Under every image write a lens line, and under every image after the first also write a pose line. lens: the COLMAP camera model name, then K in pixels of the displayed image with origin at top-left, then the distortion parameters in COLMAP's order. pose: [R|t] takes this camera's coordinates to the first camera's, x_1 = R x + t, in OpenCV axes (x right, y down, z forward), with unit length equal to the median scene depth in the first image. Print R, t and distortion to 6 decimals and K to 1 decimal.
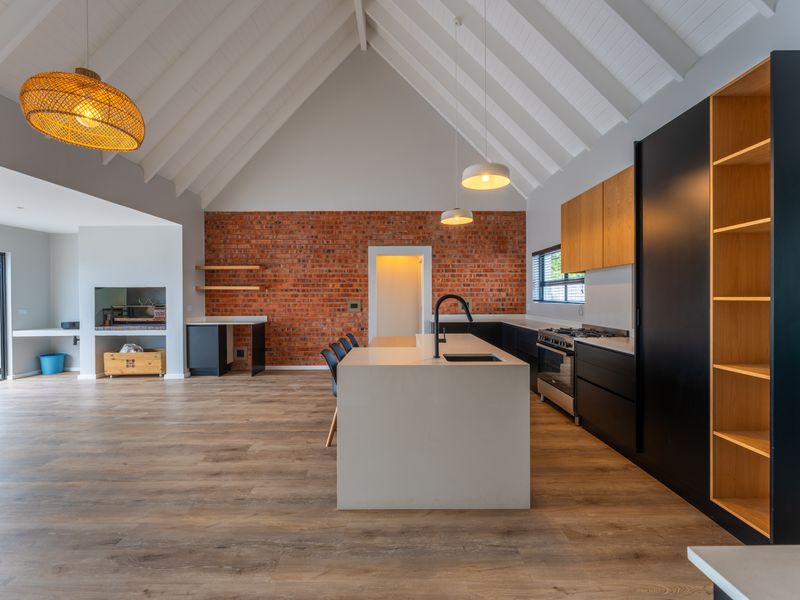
lens RADIAL K [[355.5, 0, 396.0], [0, 355.5, 300.4], [0, 0, 1]] dist [0.001269, -0.001664]
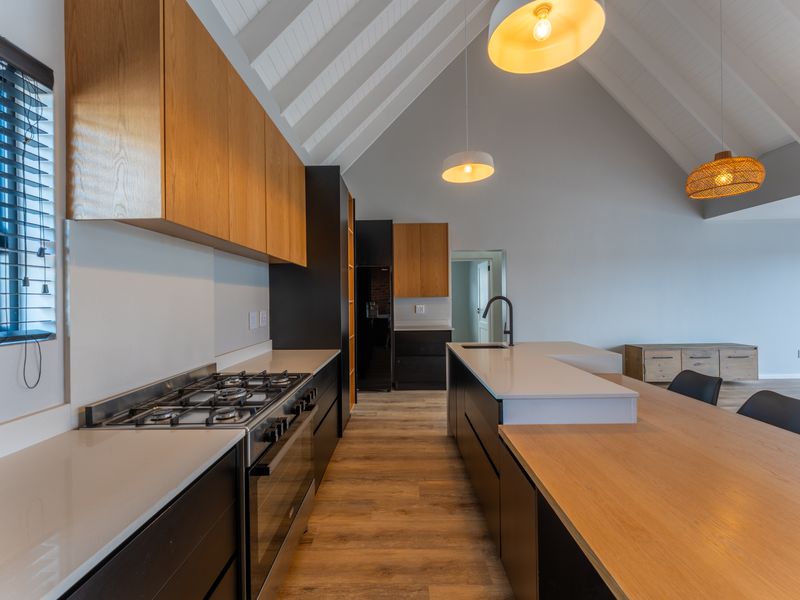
lens RADIAL K [[355.5, 0, 399.5], [0, 355.5, 297.6], [0, 0, 1]] dist [0.001269, -0.001664]
pose [[-0.999848, 0.017264, -0.002267, 0.195011], [0.017246, 0.999821, 0.007823, -0.010218], [0.002401, 0.007783, -0.999967, 0.859316]]
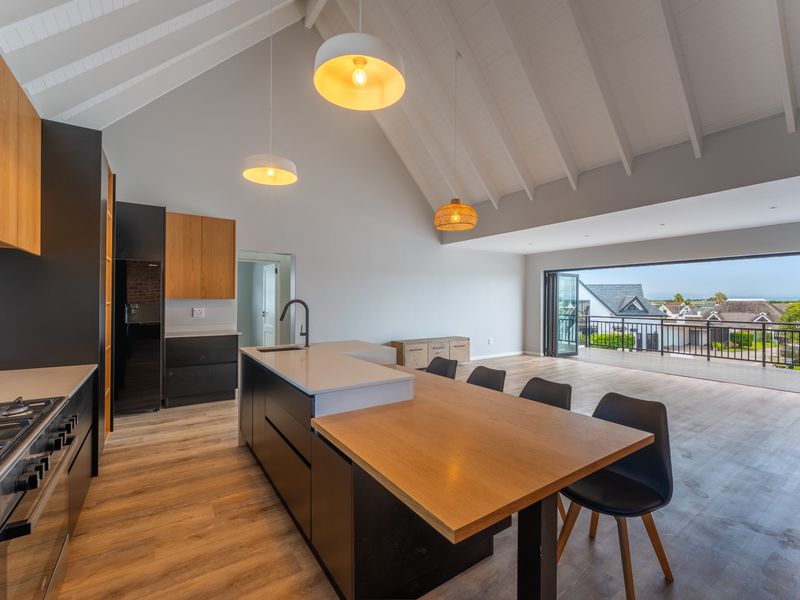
lens RADIAL K [[355.5, 0, 397.7], [0, 355.5, 296.9], [0, 0, 1]] dist [0.001269, -0.001664]
pose [[-0.823125, -0.004376, -0.567843, 0.226100], [-0.005874, 0.999982, 0.000808, -0.010993], [0.567830, 0.004001, -0.823136, 0.870280]]
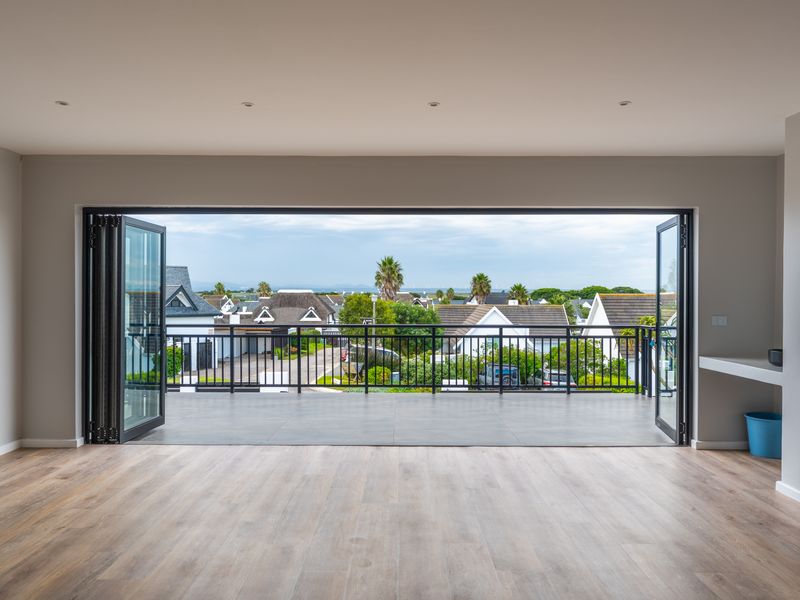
lens RADIAL K [[589.9, 0, 396.5], [0, 589.9, 303.2], [0, 0, 1]] dist [0.006887, -0.003130]
pose [[-0.002928, 0.020322, -0.999789, -0.191031], [-0.012107, 0.999719, 0.020356, -0.004451], [0.999922, 0.012164, -0.002681, 0.505359]]
